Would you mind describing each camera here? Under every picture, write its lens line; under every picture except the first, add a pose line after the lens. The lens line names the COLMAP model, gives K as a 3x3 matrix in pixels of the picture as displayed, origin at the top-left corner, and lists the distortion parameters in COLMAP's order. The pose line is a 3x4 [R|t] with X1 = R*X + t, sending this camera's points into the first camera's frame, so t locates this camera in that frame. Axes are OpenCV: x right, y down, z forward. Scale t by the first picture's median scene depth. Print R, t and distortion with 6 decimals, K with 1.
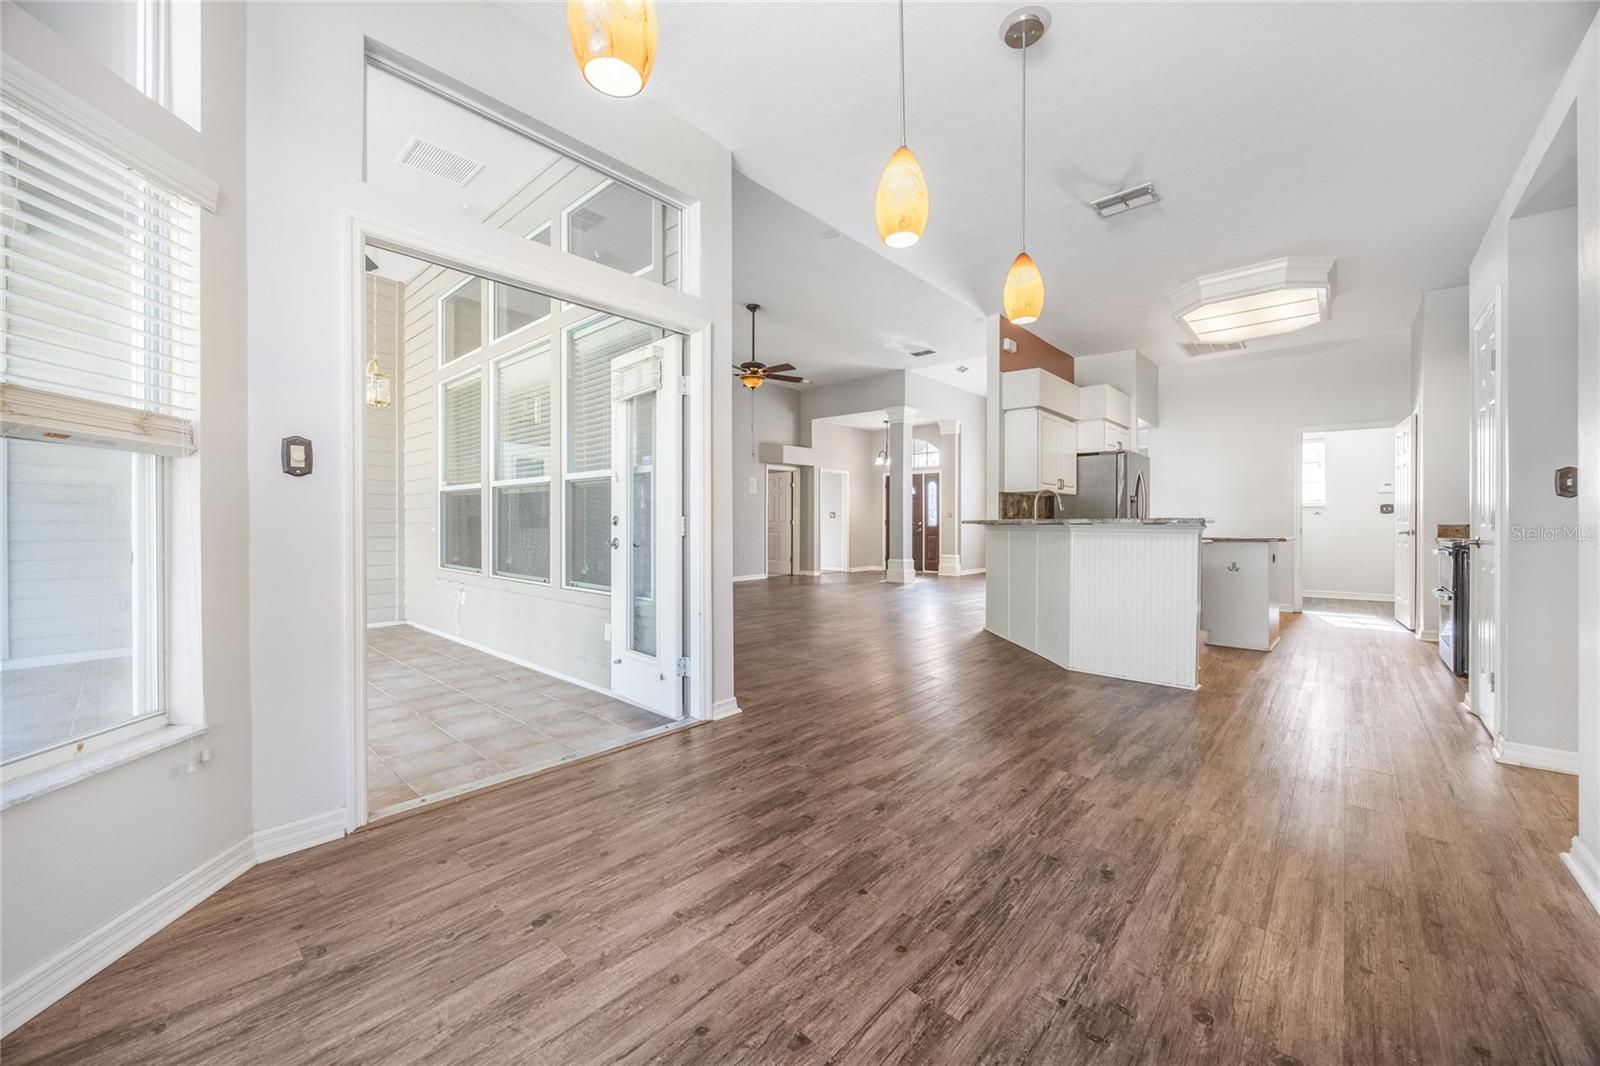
lens RADIAL K [[607.0, 0, 803.4], [0, 607.0, 527.2], [0, 0, 1]] dist [-0.004889, 0.000330]
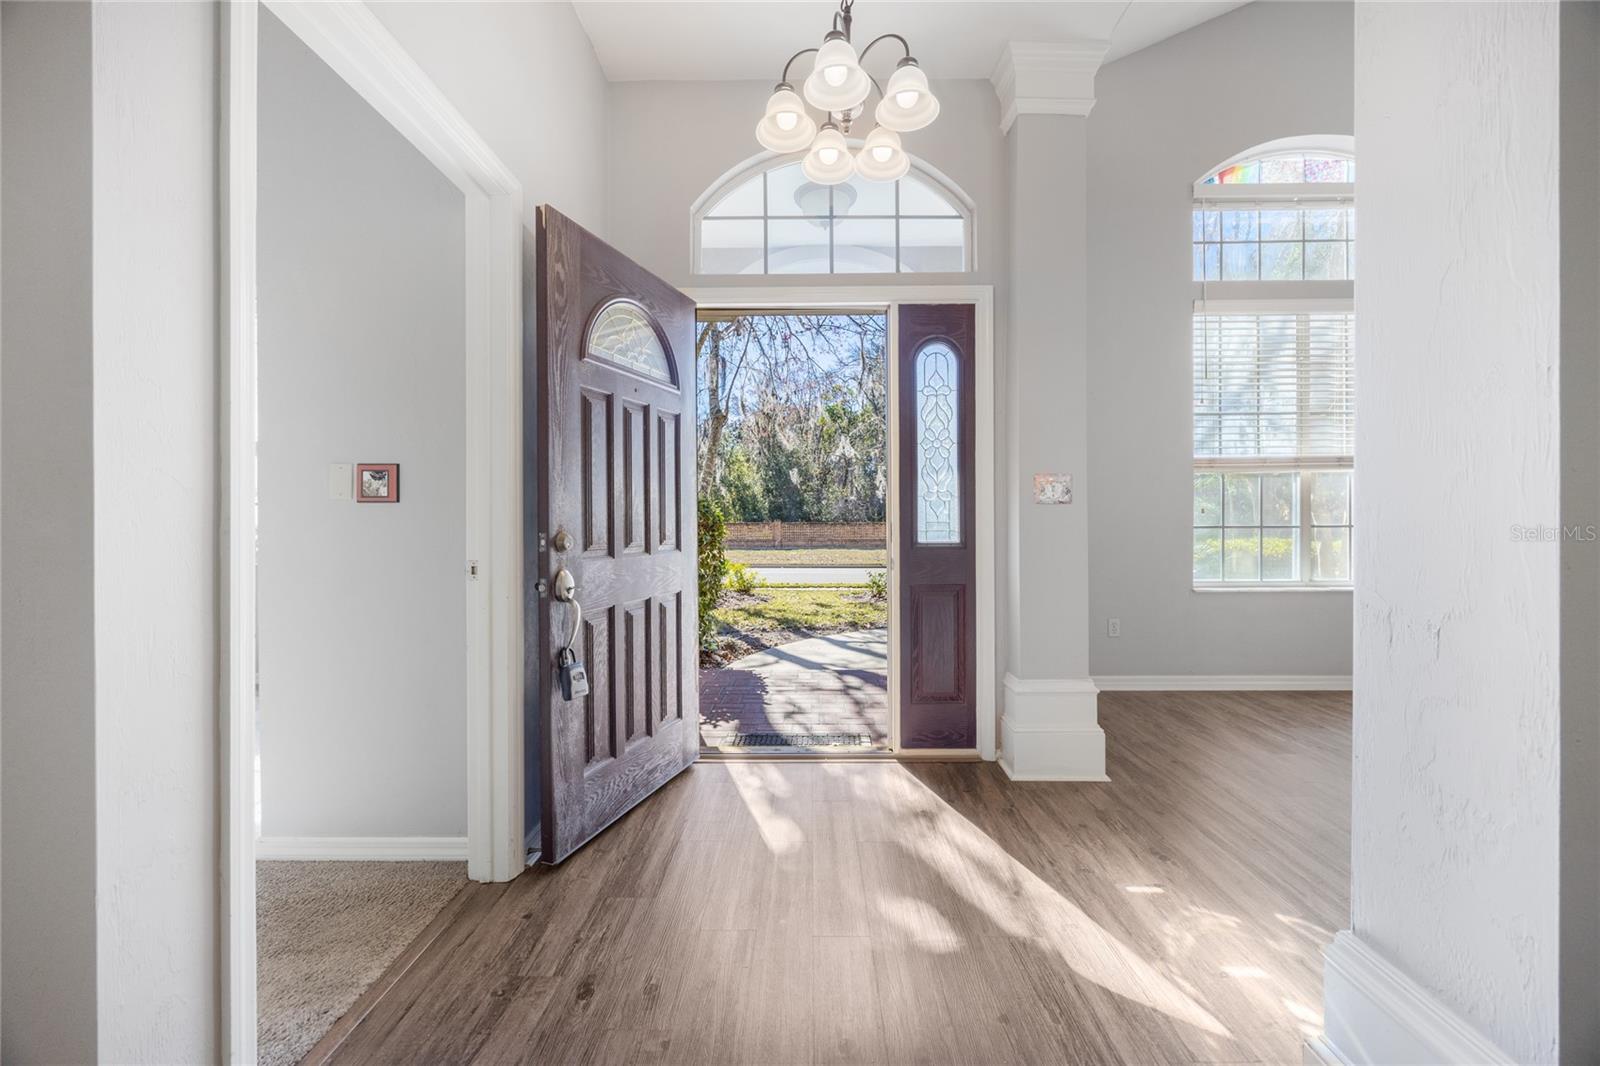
lens RADIAL K [[607.0, 0, 808.0], [0, 607.0, 522.0], [0, 0, 1]] dist [-0.004889, 0.000330]
pose [[0.754800, -0.007032, 0.655917, 0.063527], [0.008616, 0.999963, 0.000804, -0.020615], [-0.655898, 0.005044, 0.754833, 1.704961]]
